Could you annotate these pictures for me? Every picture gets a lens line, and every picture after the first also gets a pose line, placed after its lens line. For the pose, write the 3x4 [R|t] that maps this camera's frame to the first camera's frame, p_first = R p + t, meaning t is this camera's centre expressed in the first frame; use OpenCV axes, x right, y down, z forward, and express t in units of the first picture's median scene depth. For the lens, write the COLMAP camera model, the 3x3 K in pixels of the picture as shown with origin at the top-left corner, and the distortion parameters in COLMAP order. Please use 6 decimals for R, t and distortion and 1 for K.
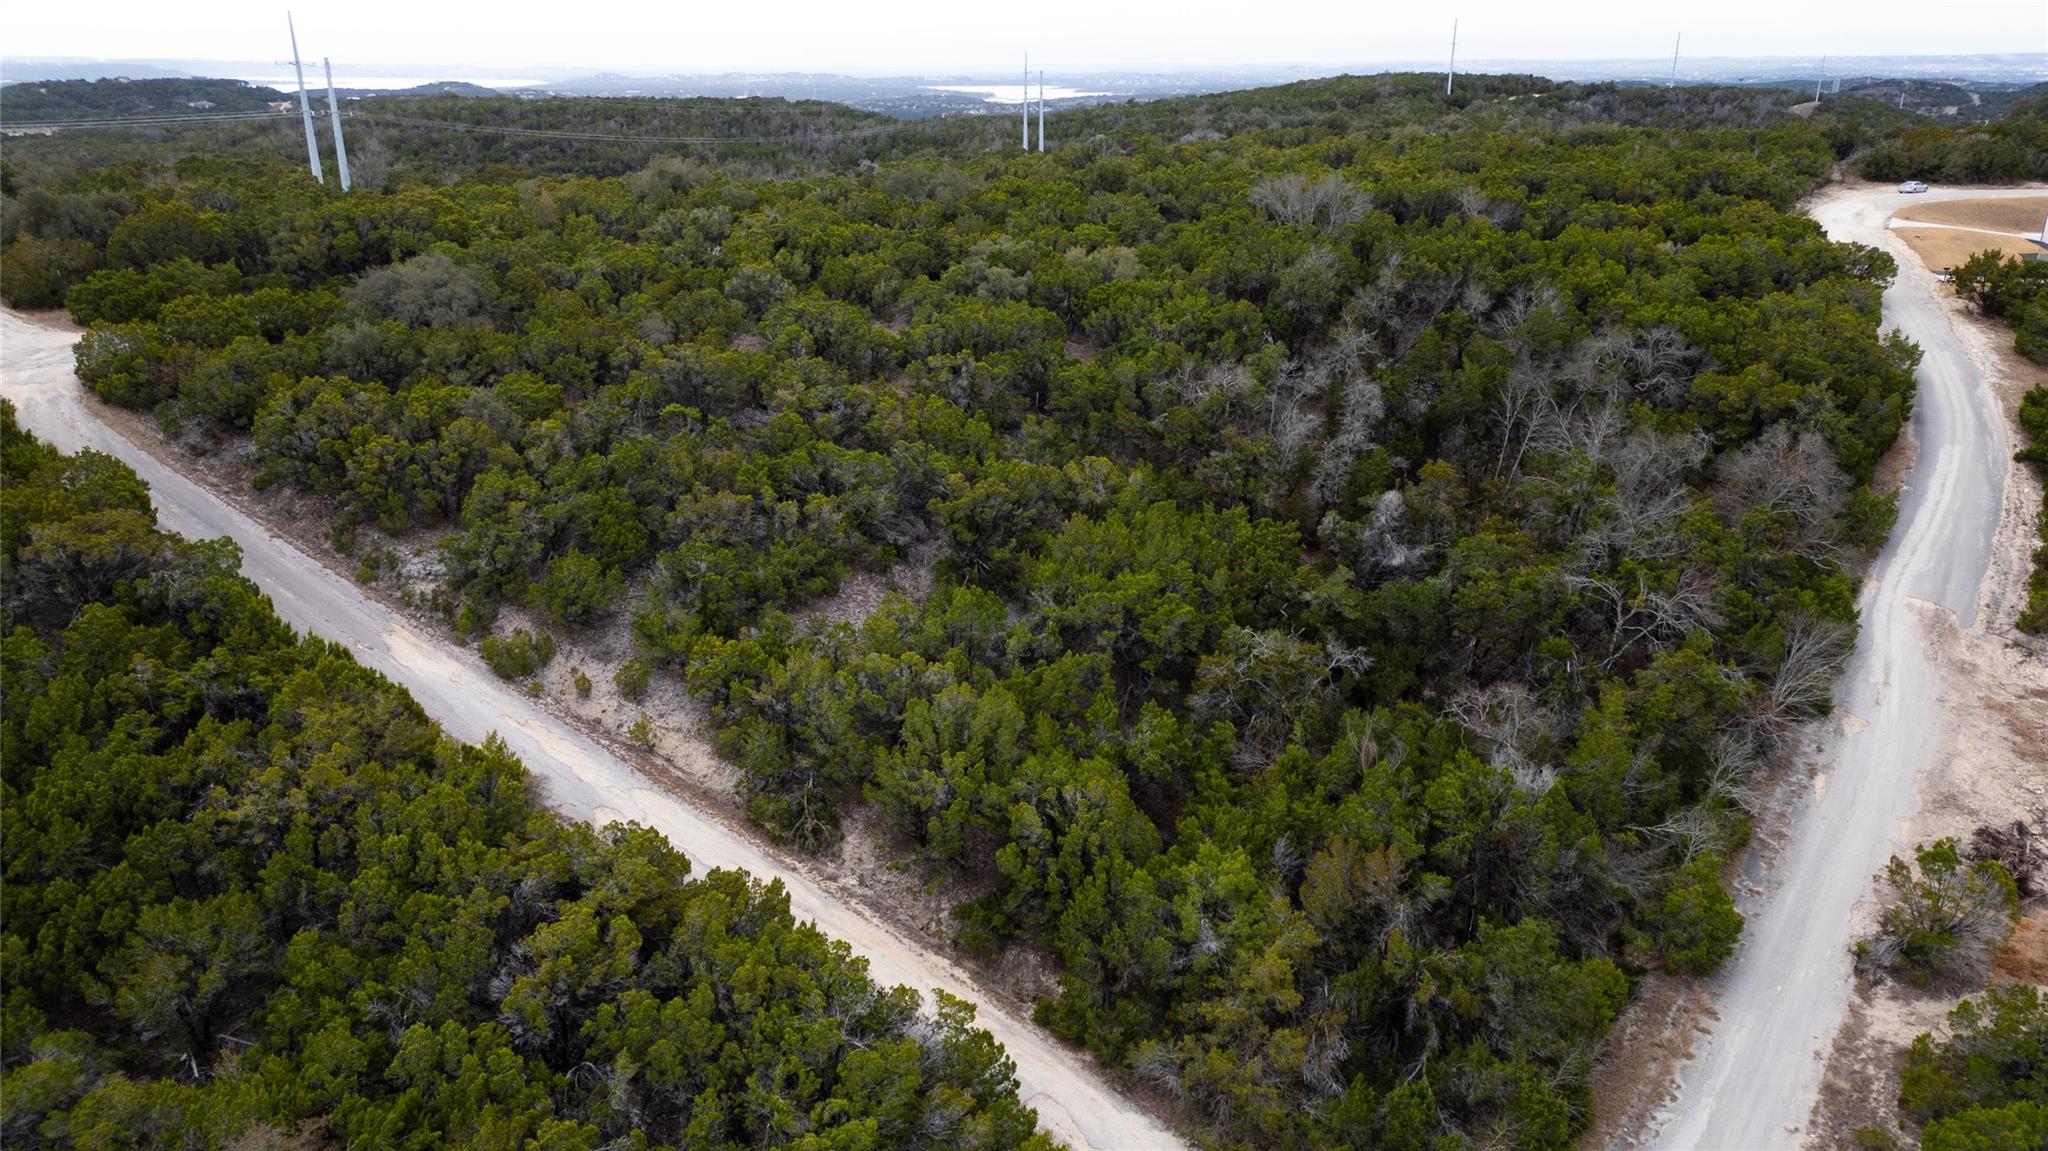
lens RADIAL K [[1428.6, 0, 1019.9], [0, 1428.6, 582.5], [0, 0, 1]] dist [0.072472, -0.067643]
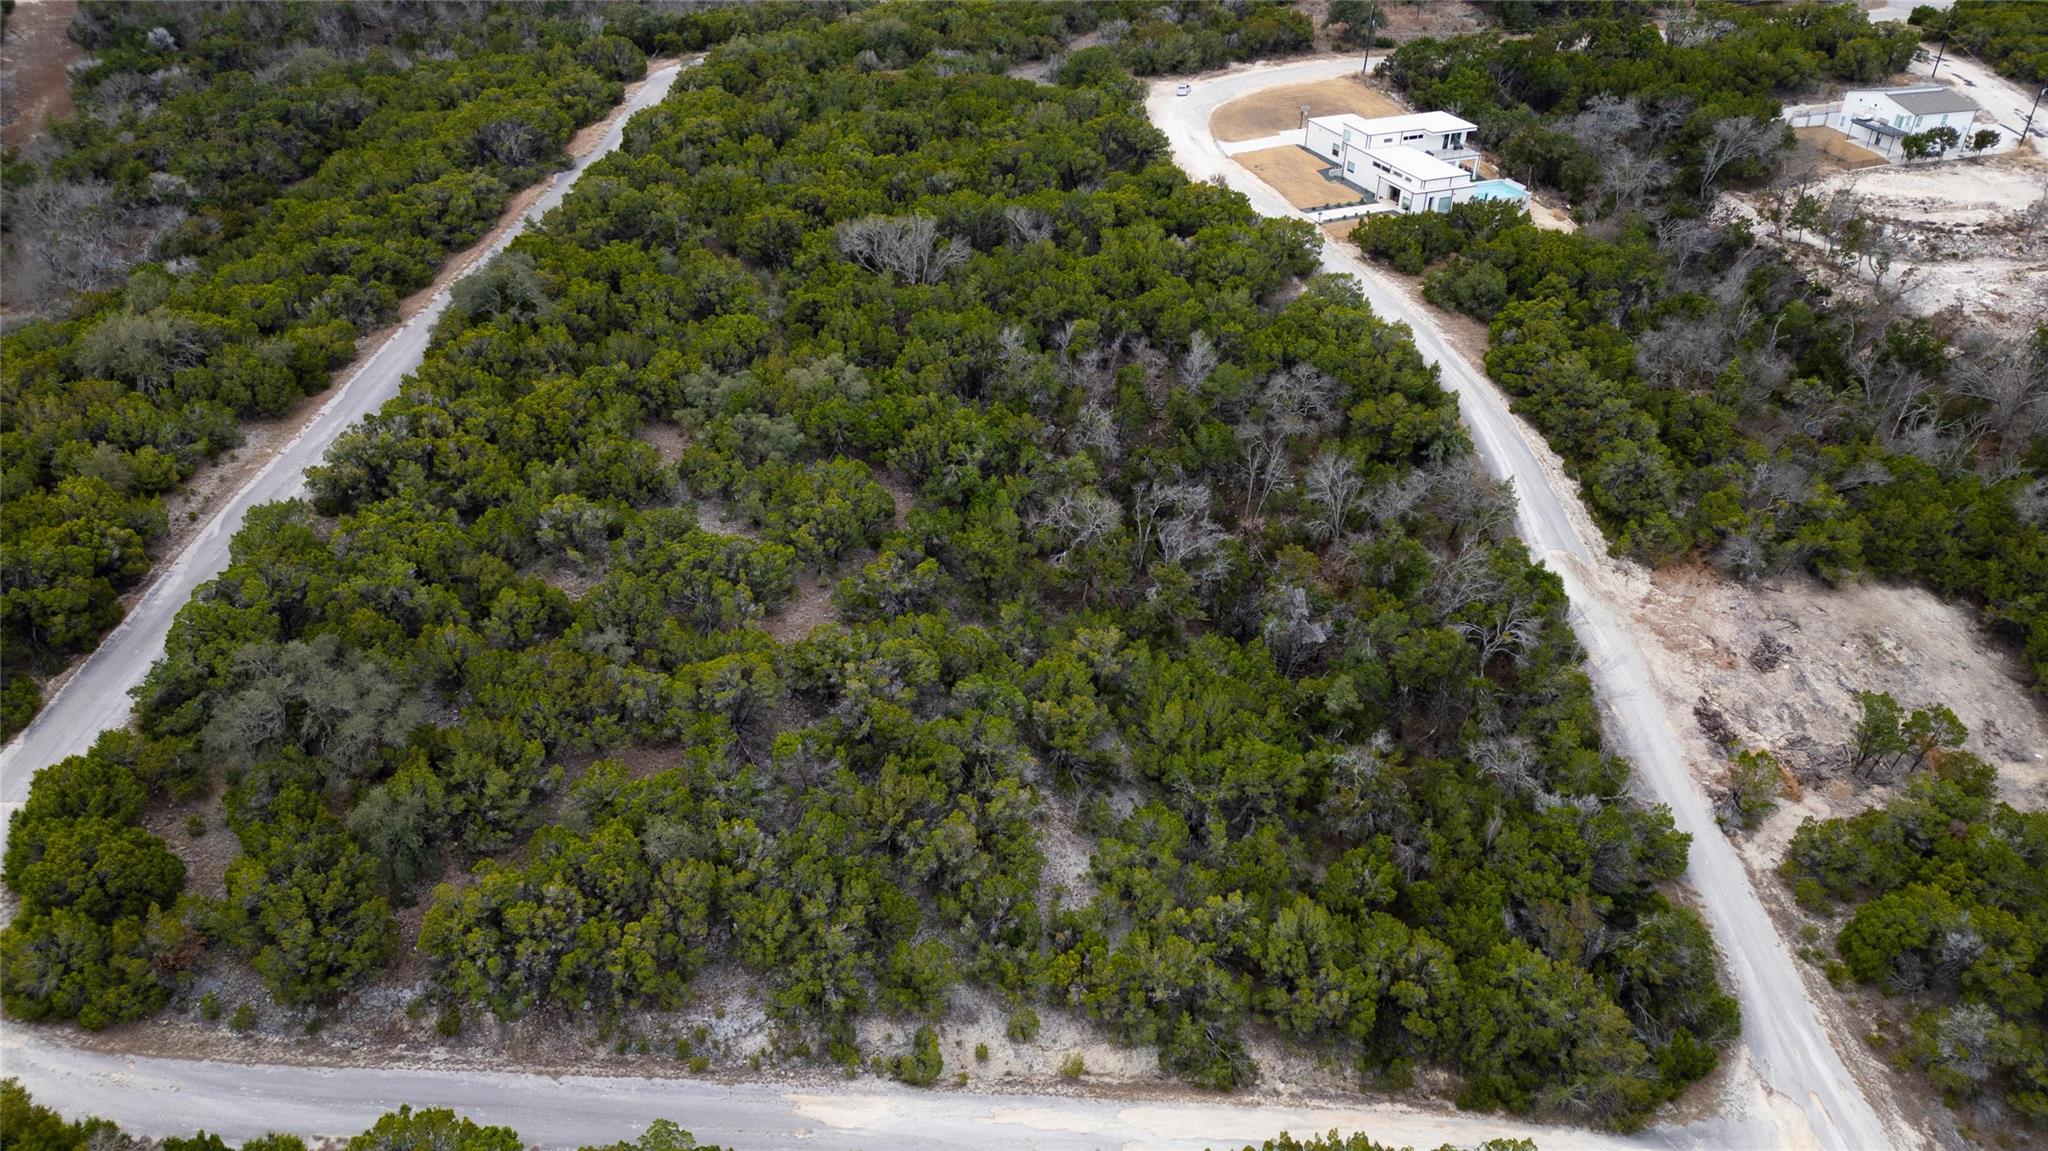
lens RADIAL K [[1428.6, 0, 1025.3], [0, 1428.6, 582.5], [0, 0, 1]] dist [0.072472, -0.067643]
pose [[0.746562, -0.354144, 0.563230, -0.790393], [0.218670, 0.930139, 0.295000, -0.600847], [-0.628354, -0.097074, 0.771847, 0.148255]]
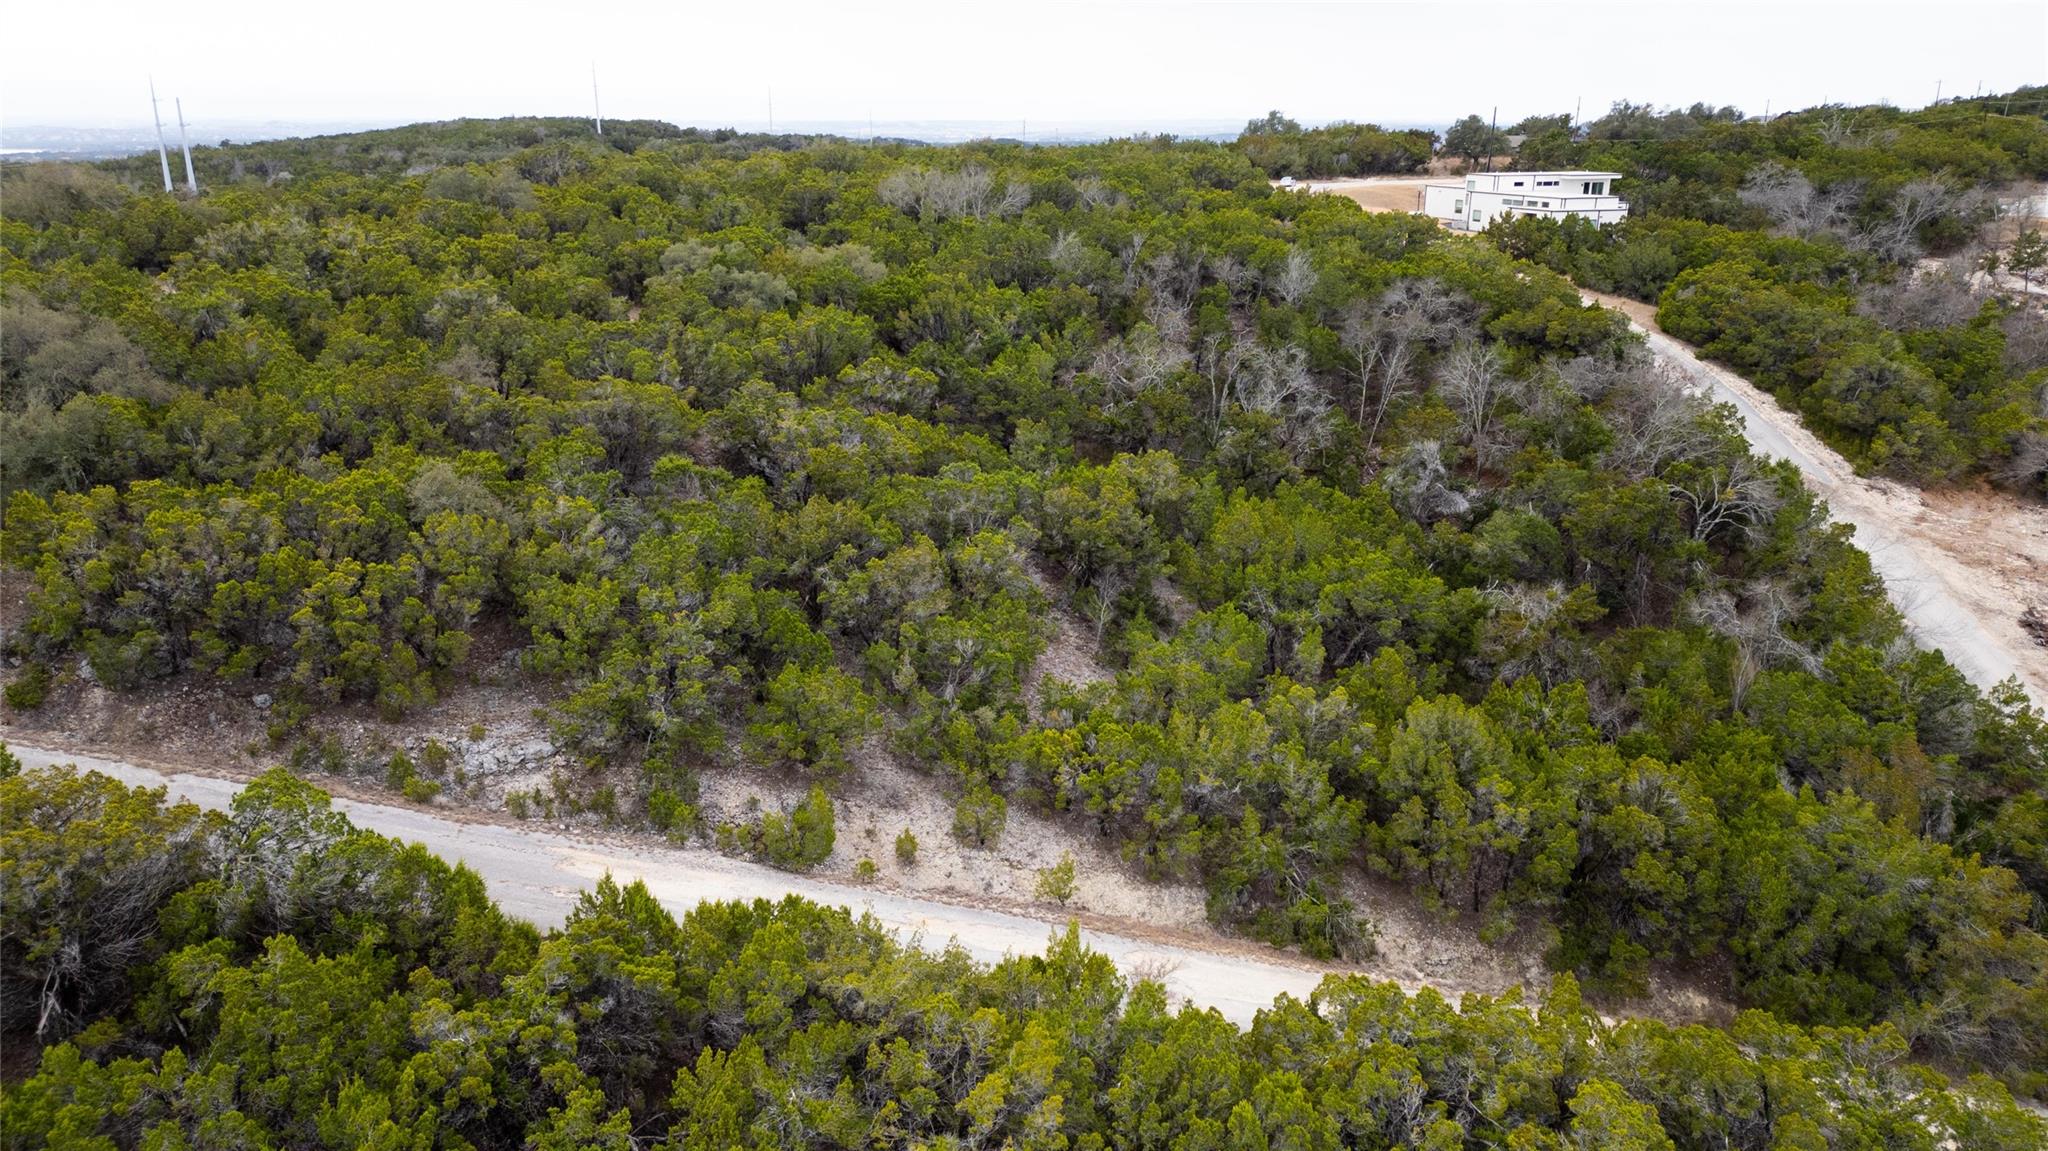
lens RADIAL K [[1428.6, 0, 1023.8], [0, 1428.6, 583.7], [0, 0, 1]] dist [0.072472, -0.067643]
pose [[0.803805, -0.181488, 0.566533, -0.625561], [0.201939, 0.979023, 0.027116, -0.058106], [-0.559570, 0.092609, 0.823593, 0.407128]]
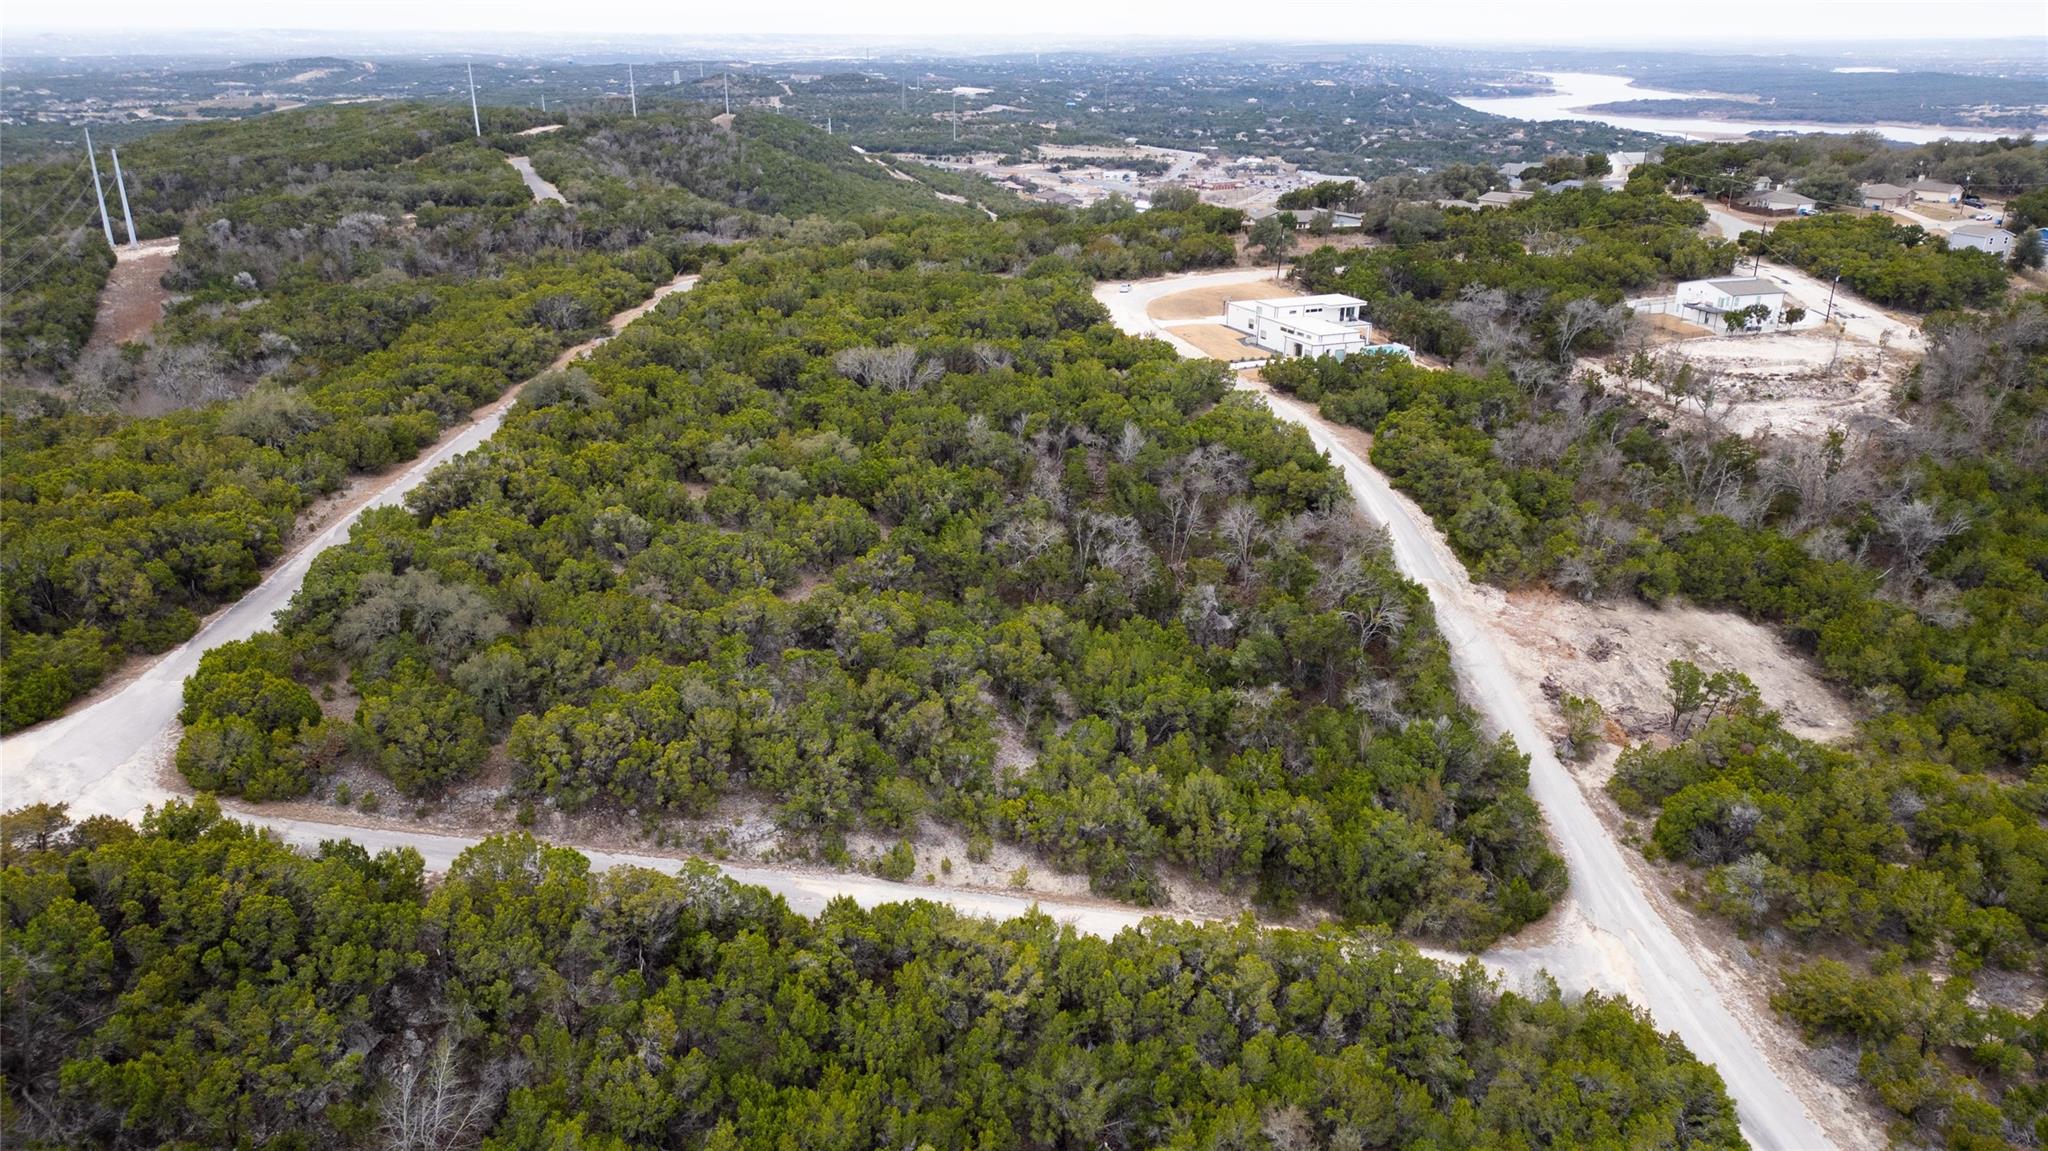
lens RADIAL K [[1428.6, 0, 1025.4], [0, 1428.6, 579.6], [0, 0, 1]] dist [0.072472, -0.067643]
pose [[0.736961, -0.236448, 0.633230, -1.077321], [0.226397, 0.969056, 0.098362, -0.322607], [-0.636893, 0.070873, 0.767688, -0.142615]]
